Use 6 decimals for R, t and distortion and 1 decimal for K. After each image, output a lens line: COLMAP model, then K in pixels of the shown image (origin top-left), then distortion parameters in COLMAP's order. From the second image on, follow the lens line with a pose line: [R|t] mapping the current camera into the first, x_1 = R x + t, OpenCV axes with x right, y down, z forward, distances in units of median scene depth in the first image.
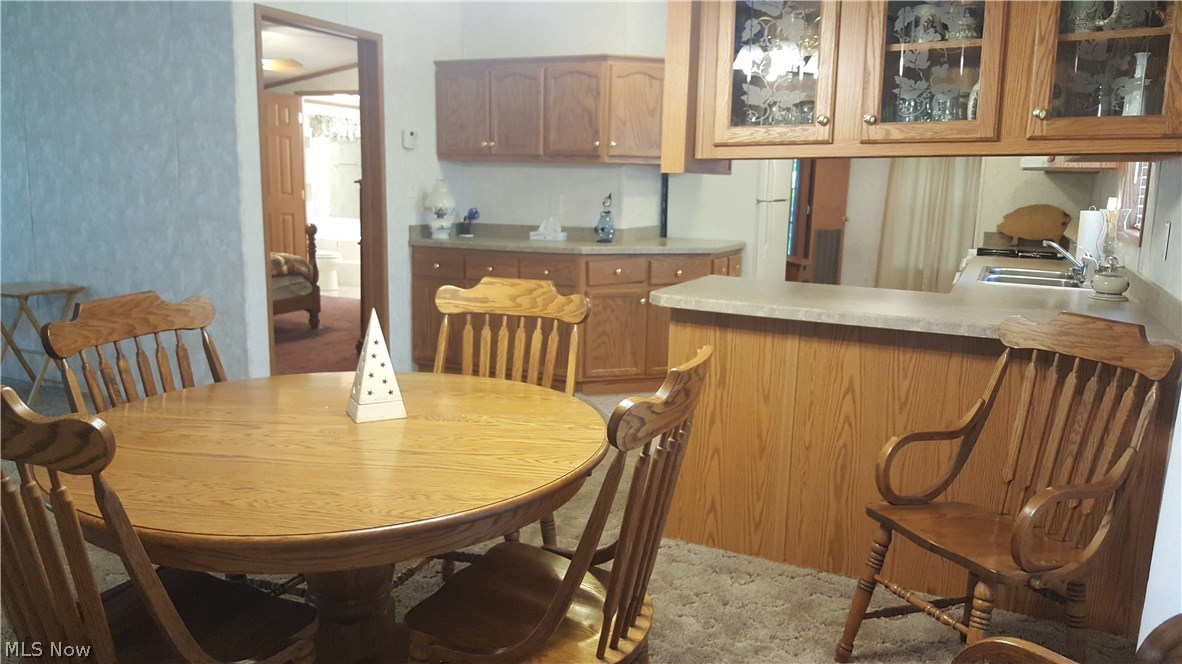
lens RADIAL K [[867.7, 0, 585.8], [0, 867.7, 335.9], [0, 0, 1]] dist [0.004096, -0.004782]
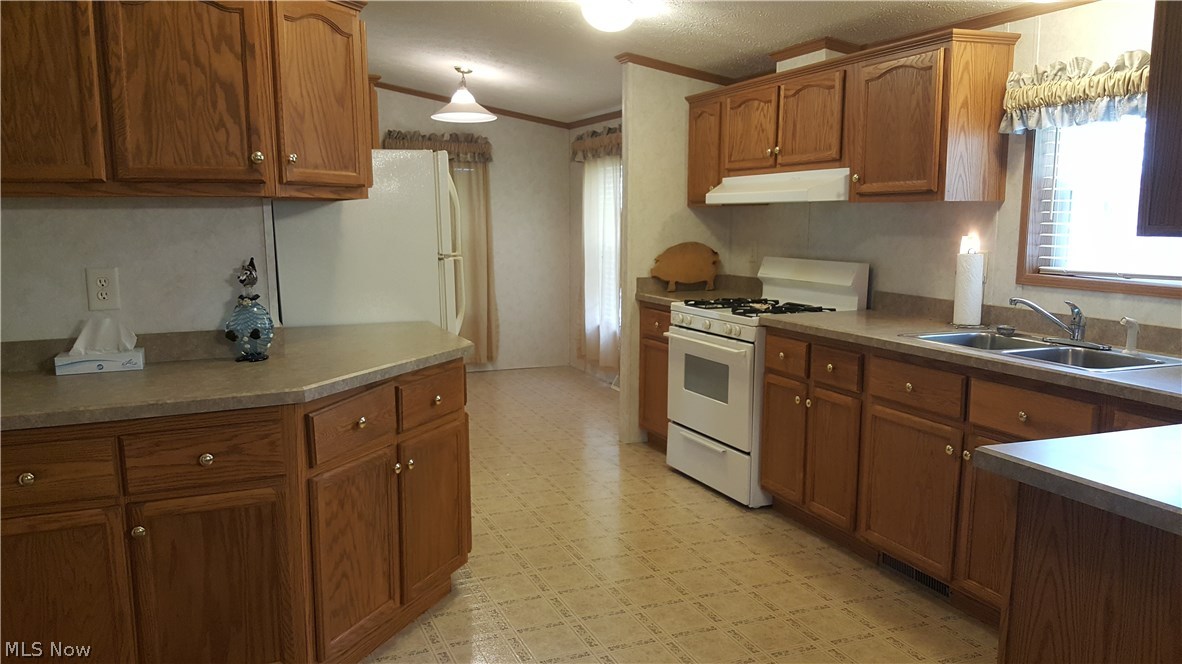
lens RADIAL K [[867.7, 0, 590.0], [0, 867.7, 336.8], [0, 0, 1]] dist [0.004096, -0.004782]
pose [[0.677941, -0.122508, 0.724837, -0.212130], [0.146898, 0.988705, 0.029712, -0.113032], [-0.720290, 0.086335, 0.688280, 0.556504]]
